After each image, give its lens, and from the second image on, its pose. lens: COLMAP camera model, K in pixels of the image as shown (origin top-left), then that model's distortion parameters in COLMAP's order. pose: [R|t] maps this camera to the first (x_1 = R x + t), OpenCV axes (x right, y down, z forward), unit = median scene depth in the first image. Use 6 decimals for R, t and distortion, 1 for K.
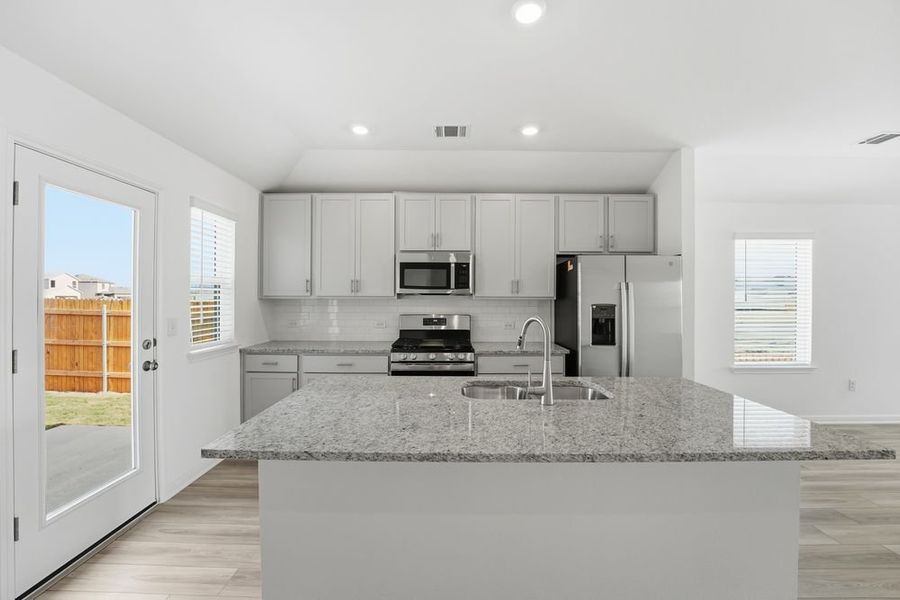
lens RADIAL K [[368.6, 0, 444.2], [0, 368.6, 298.0], [0, 0, 1]] dist [-0.022411, 0.000216]
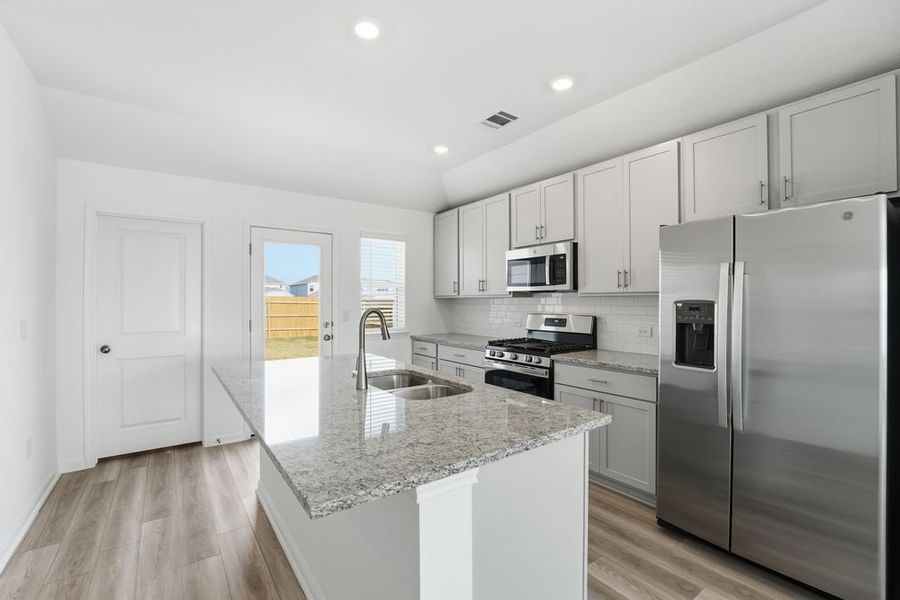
lens RADIAL K [[389.3, 0, 446.6], [0, 389.3, 298.1], [0, 0, 1]] dist [-0.026466, 0.000151]
pose [[0.590686, -0.009880, -0.806841, 0.626648], [0.002095, 0.999940, -0.010711, 0.016274], [0.806899, 0.004637, 0.590672, 0.248958]]
